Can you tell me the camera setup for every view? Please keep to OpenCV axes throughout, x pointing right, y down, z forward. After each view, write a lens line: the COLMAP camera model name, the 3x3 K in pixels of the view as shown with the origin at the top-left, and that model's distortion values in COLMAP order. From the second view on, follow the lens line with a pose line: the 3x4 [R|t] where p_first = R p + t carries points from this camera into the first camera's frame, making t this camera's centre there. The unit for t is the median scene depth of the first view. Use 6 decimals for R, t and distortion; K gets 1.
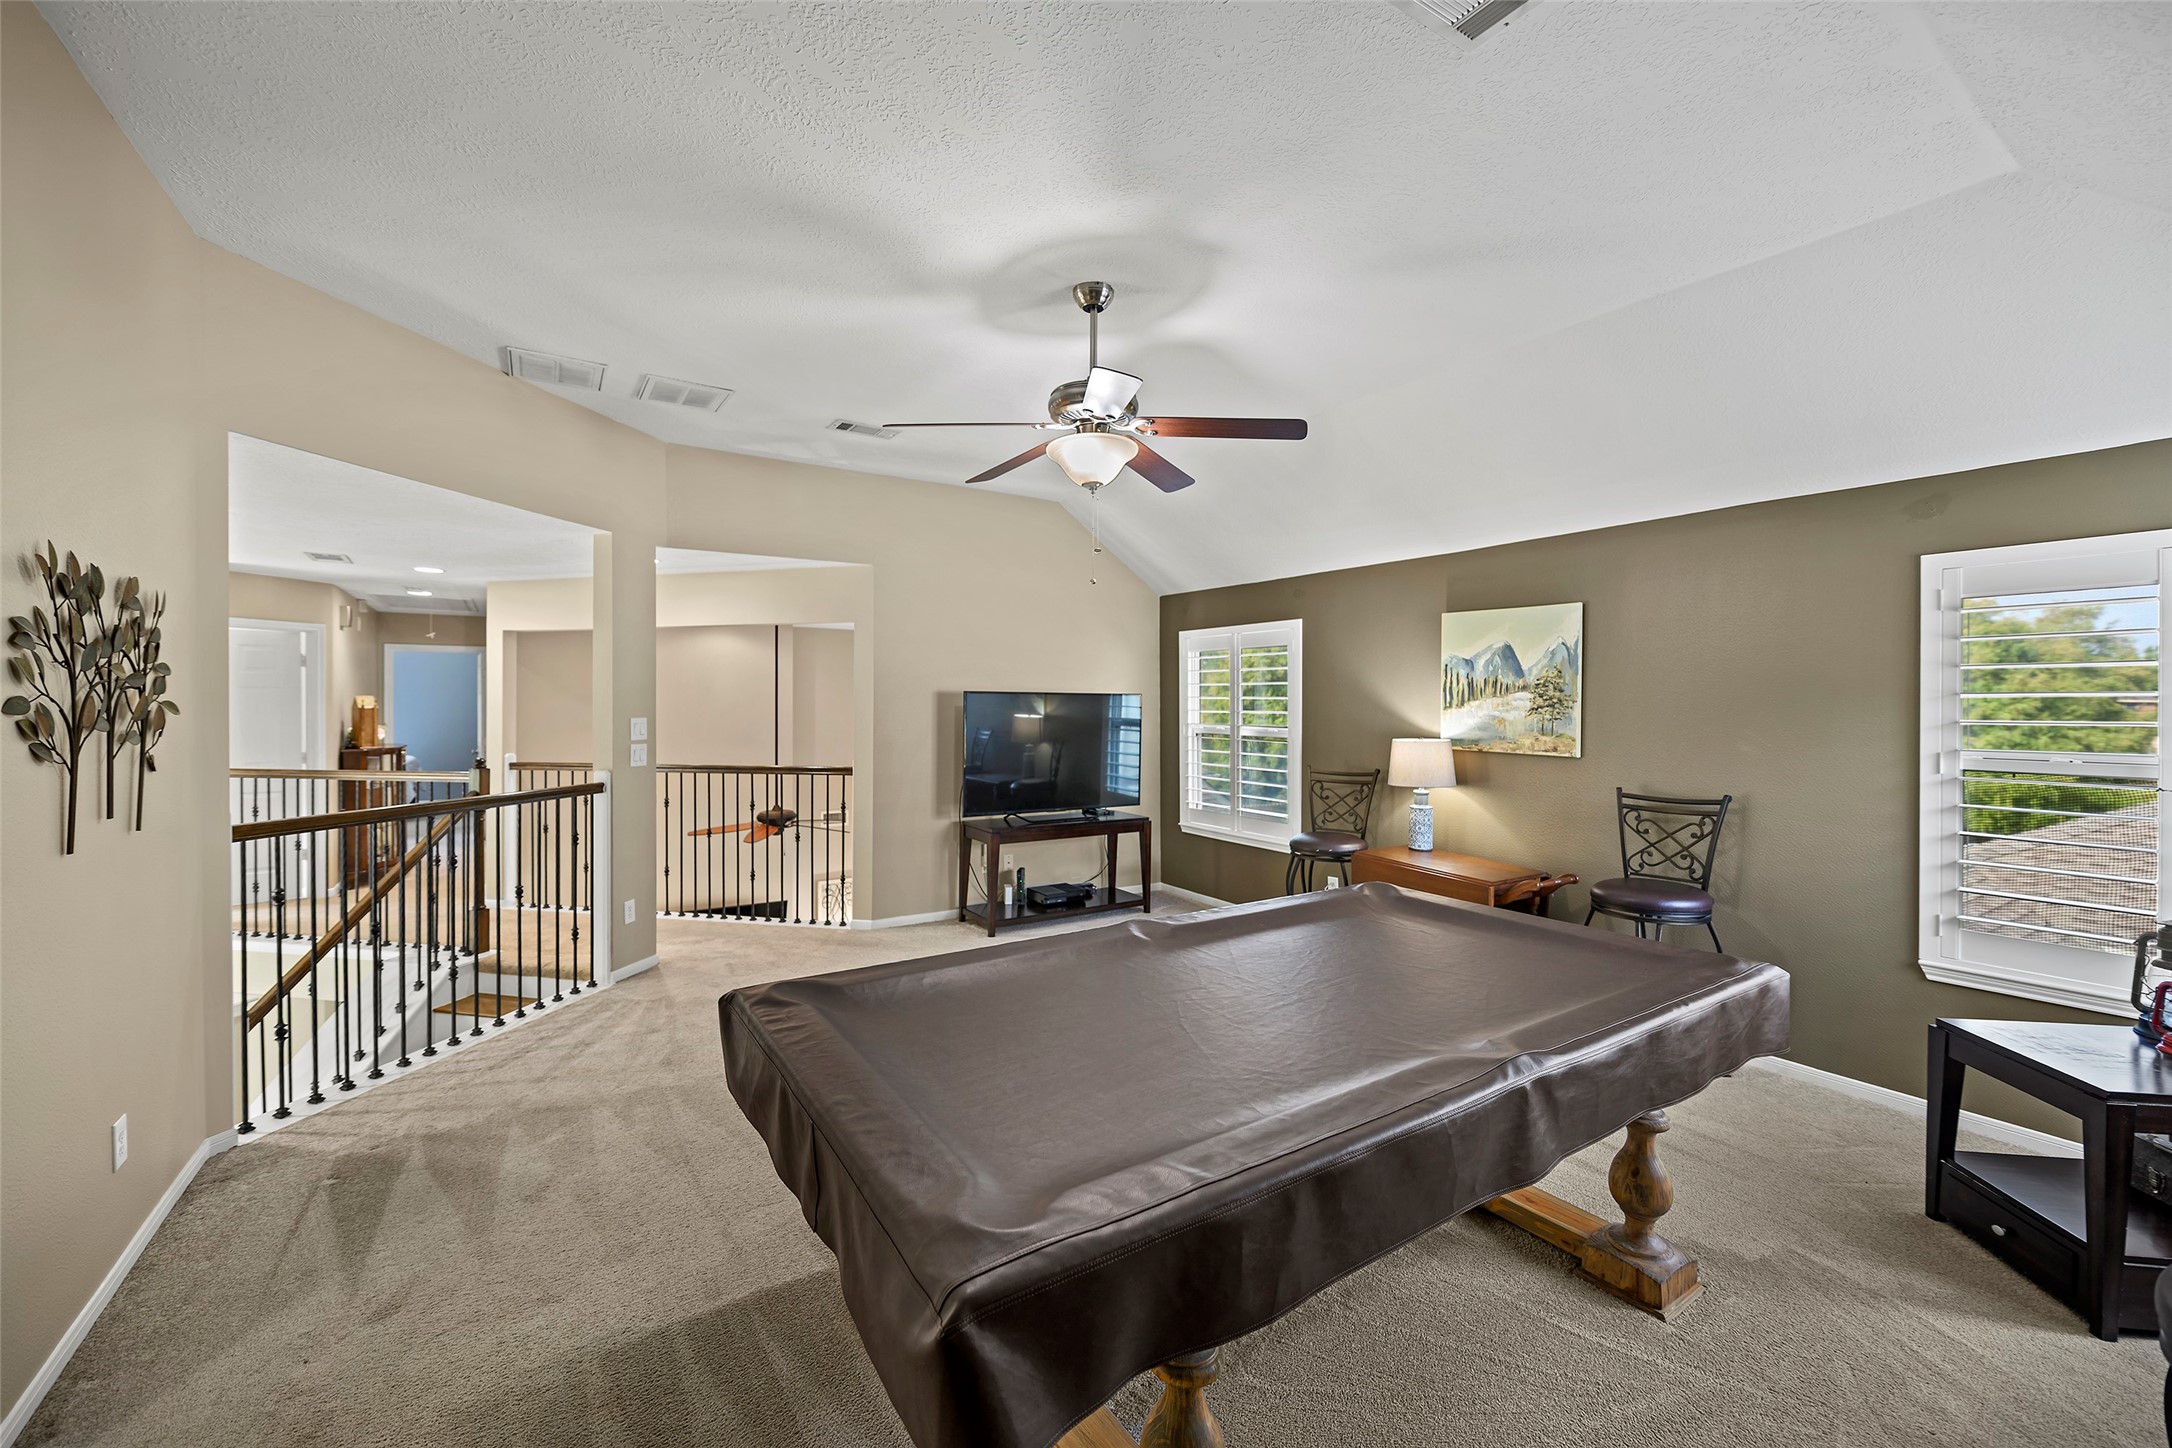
lens RADIAL K [[884.7, 0, 1086.3], [0, 884.7, 712.1], [0, 0, 1]] dist [-0.002513, -0.000216]
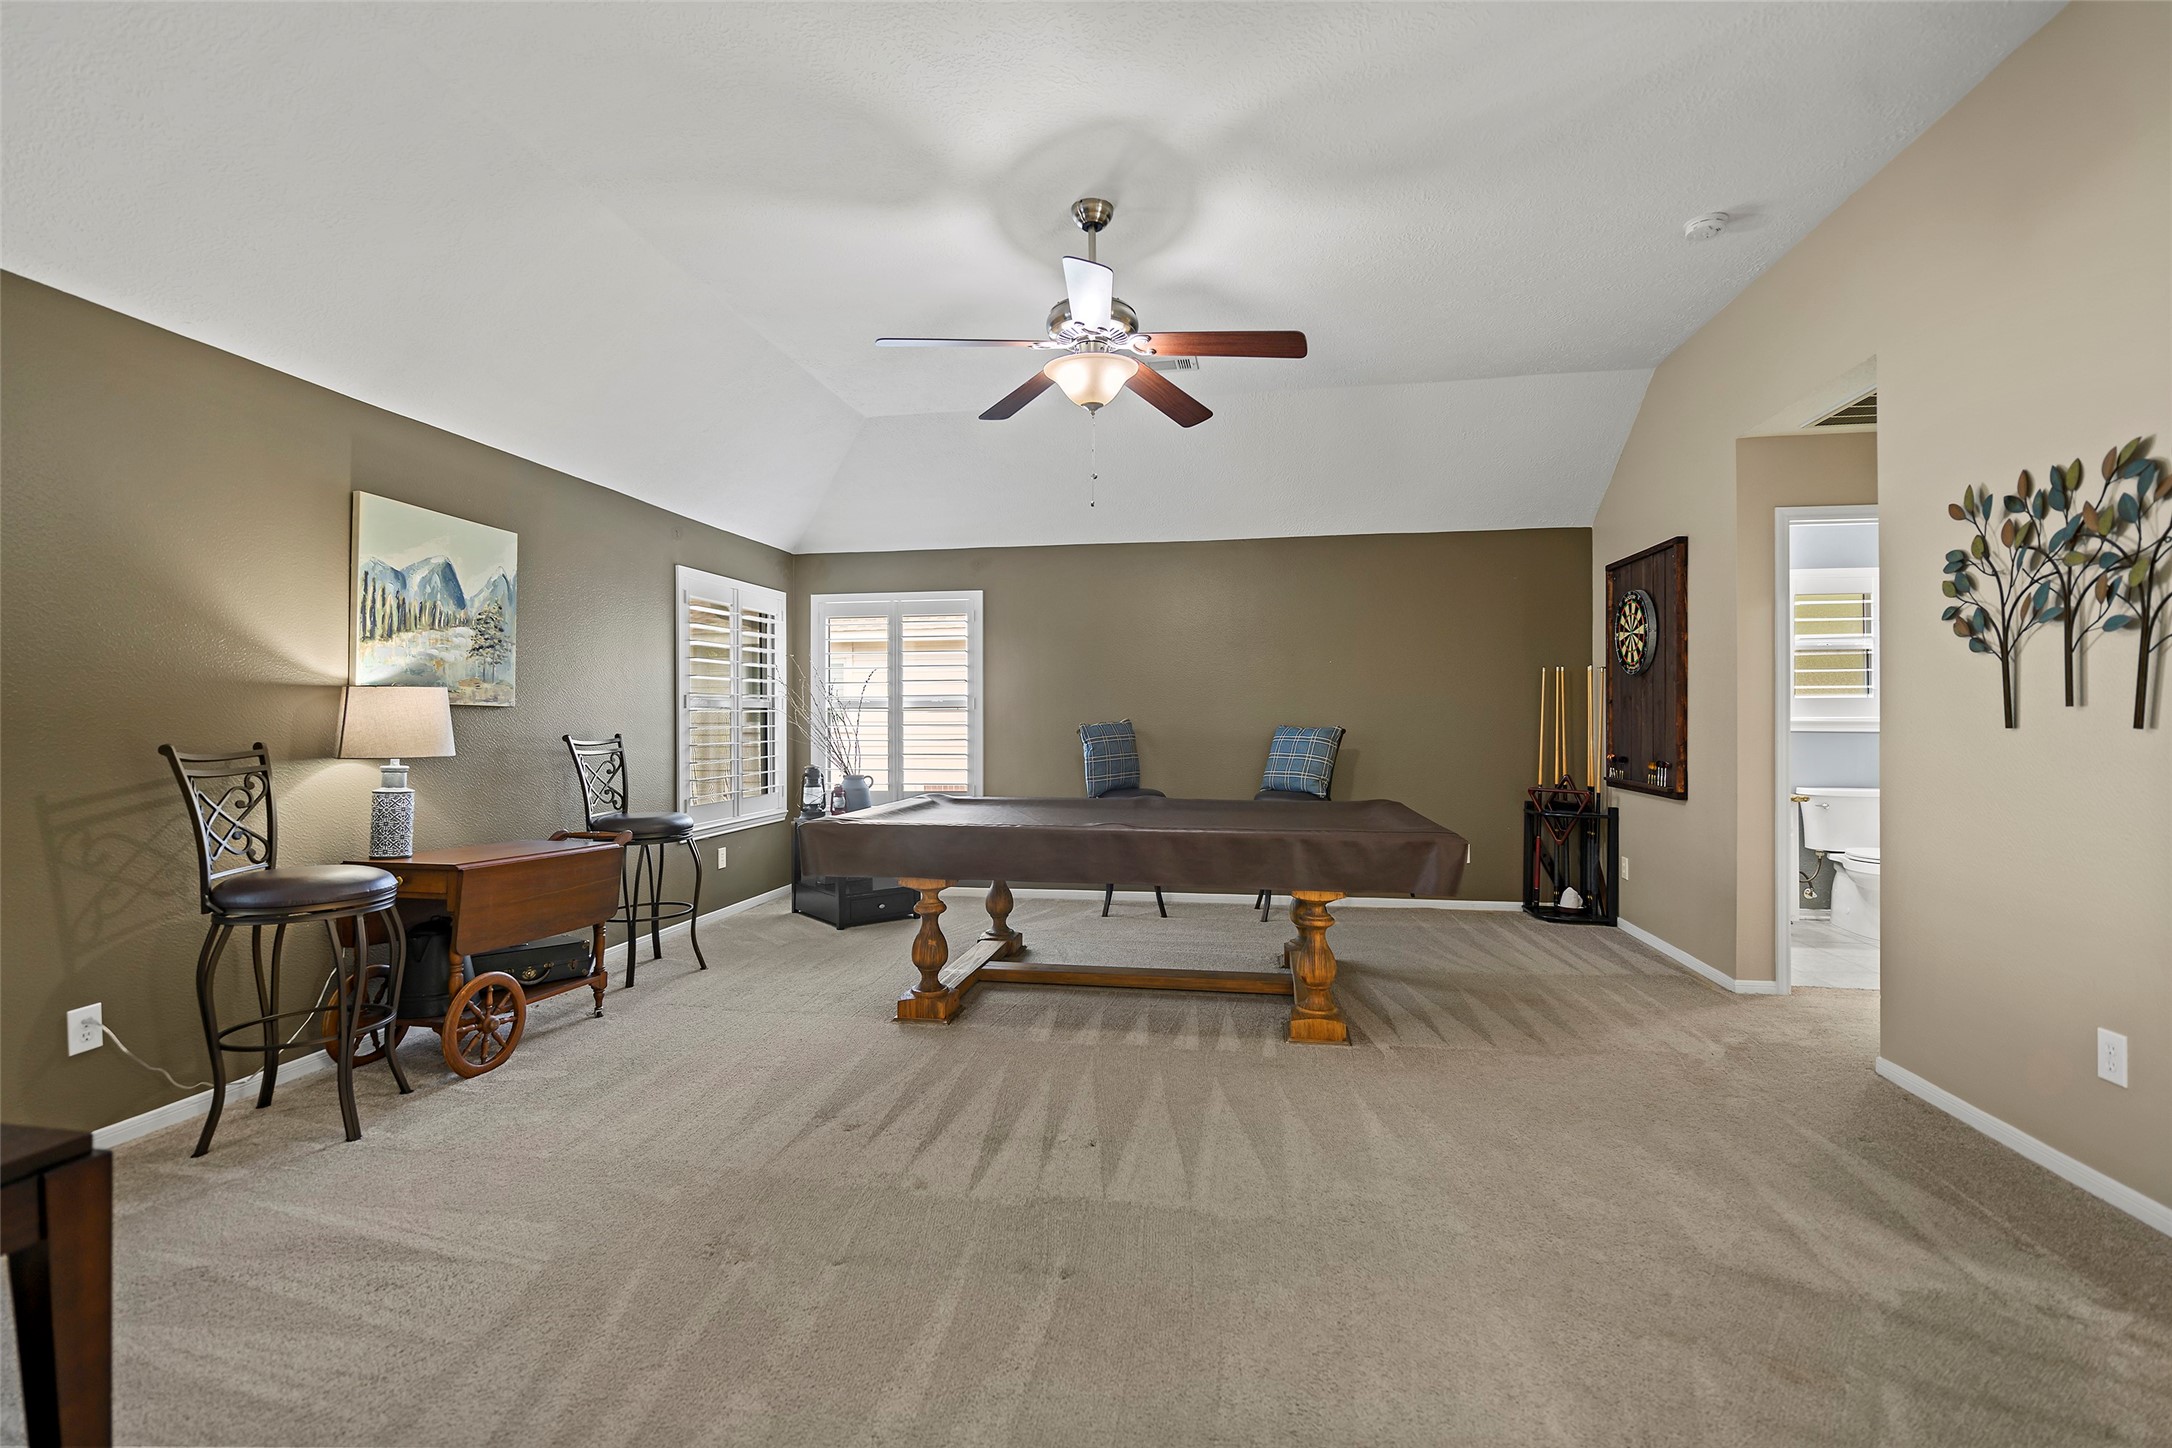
lens RADIAL K [[1005.5, 0, 1085.5], [0, 1005.5, 721.2], [0, 0, 1]] dist [-0.000713, -0.000066]
pose [[-0.734103, 0.000032, 0.679038, -0.522943], [0.007957, 0.999932, 0.008556, 0.058157], [-0.678992, 0.011684, -0.734053, 1.284891]]
